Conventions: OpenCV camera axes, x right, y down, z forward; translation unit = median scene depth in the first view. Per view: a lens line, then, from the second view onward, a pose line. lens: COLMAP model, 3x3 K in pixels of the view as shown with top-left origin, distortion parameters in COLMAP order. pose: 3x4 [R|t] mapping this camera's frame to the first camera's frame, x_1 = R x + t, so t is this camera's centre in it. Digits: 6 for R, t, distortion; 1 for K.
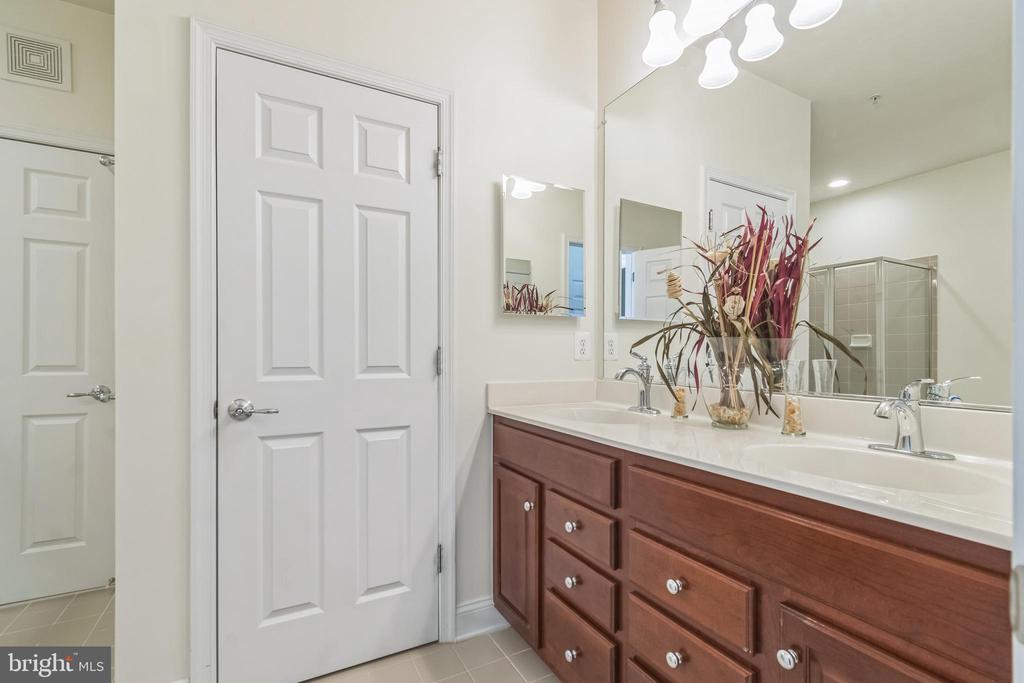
lens RADIAL K [[462.4, 0, 513.9], [0, 462.4, 354.1], [0, 0, 1]] dist [0.000742, -0.000041]
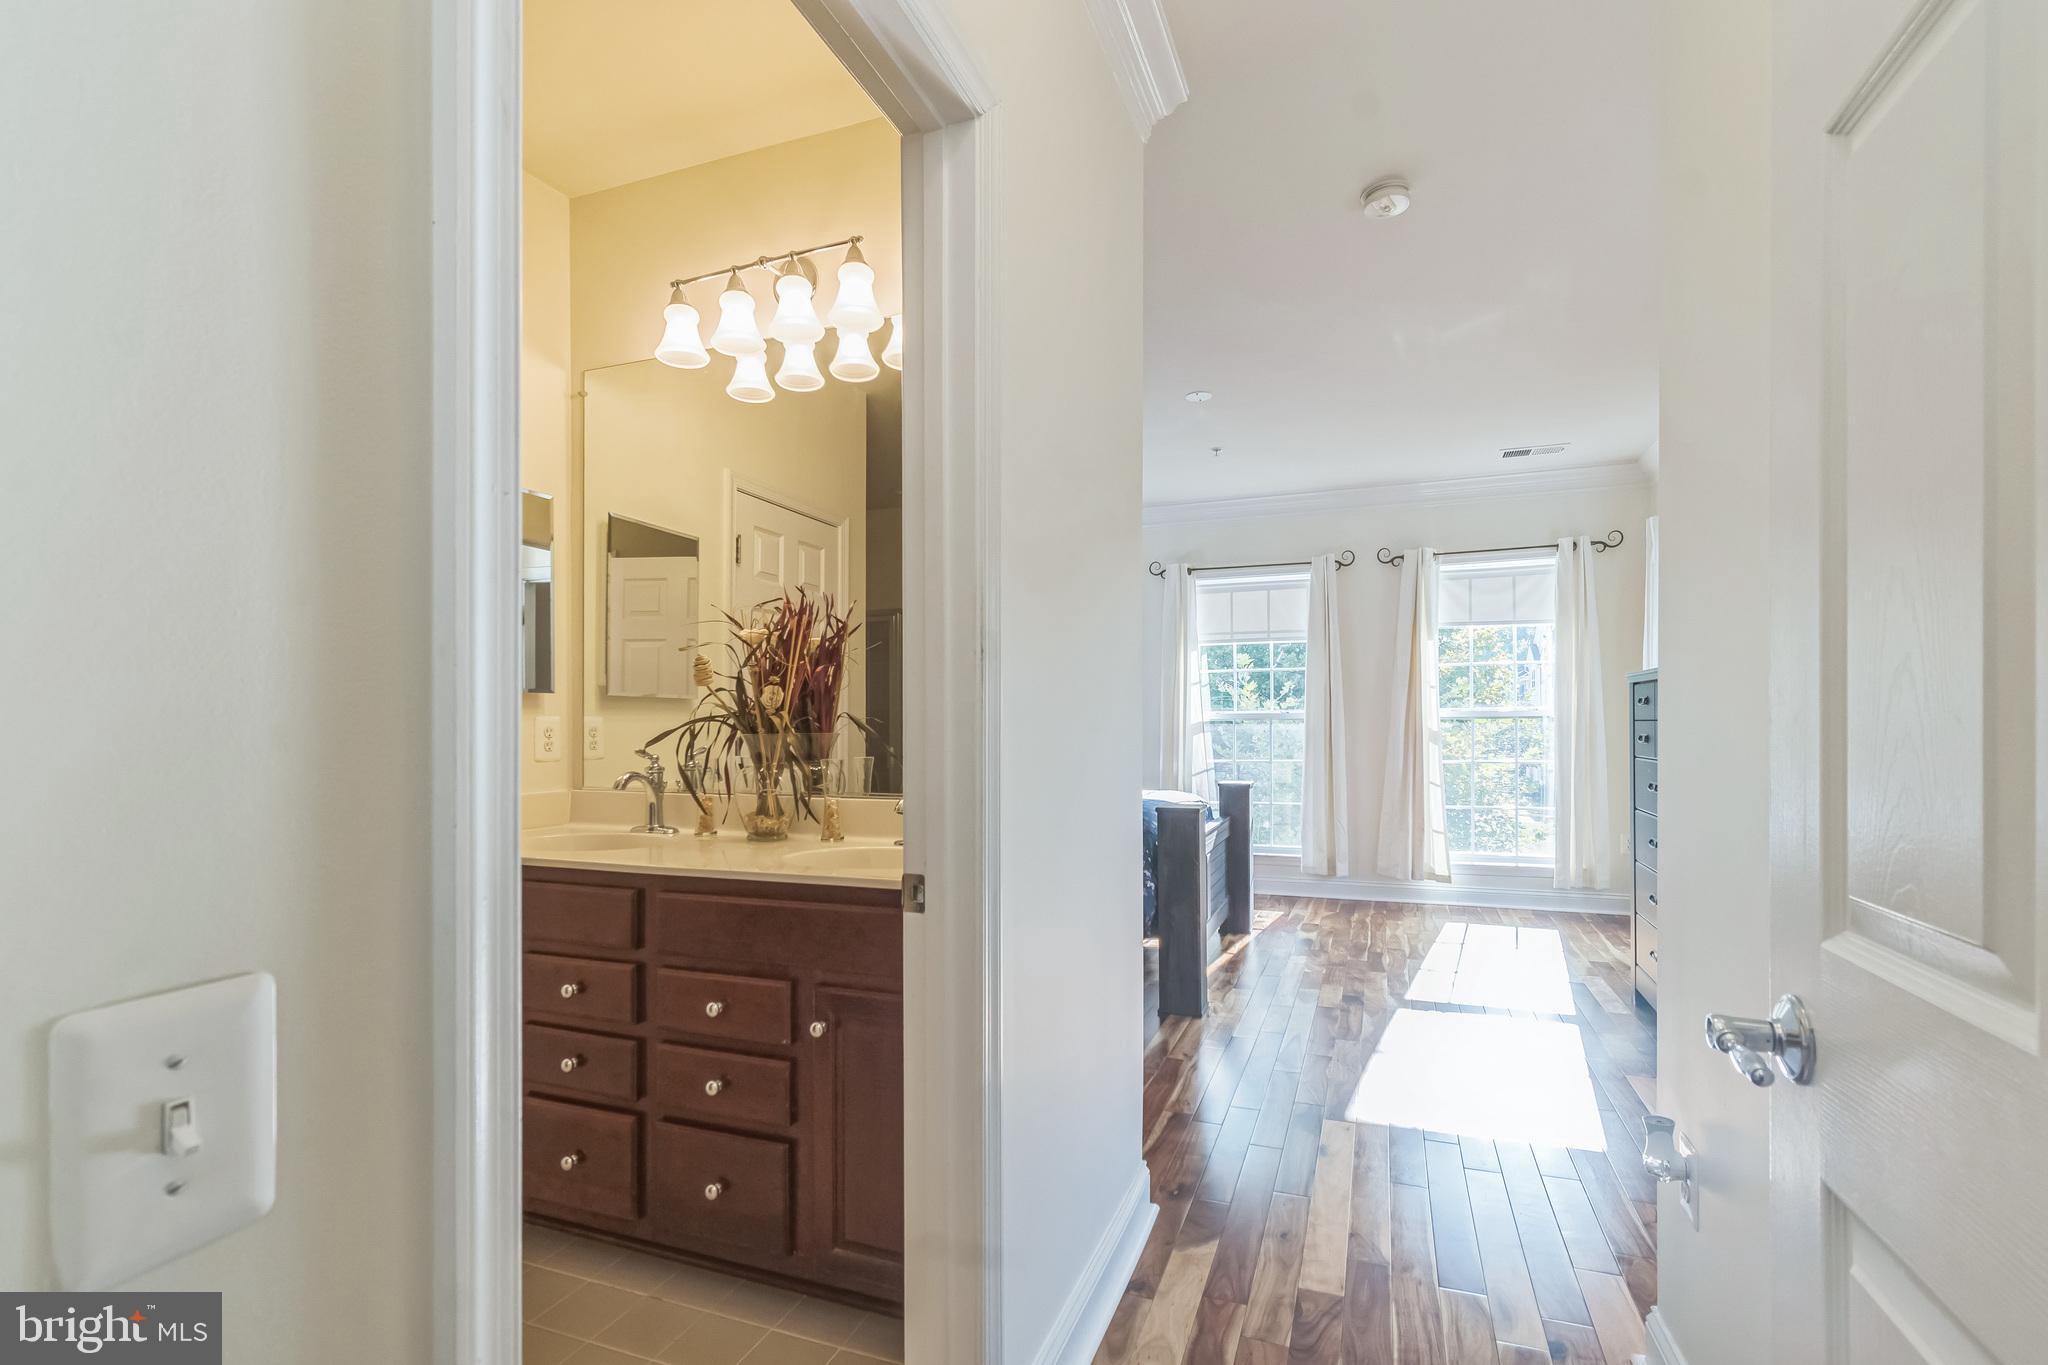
lens RADIAL K [[924.8, 0, 1027.8], [0, 924.8, 707.8], [0, 0, 1]] dist [0.000742, -0.000041]
pose [[0.751625, 0.005724, 0.659566, -0.290224], [0.006449, 0.999851, -0.016026, -0.052418], [-0.659559, 0.016299, 0.751476, -0.584646]]
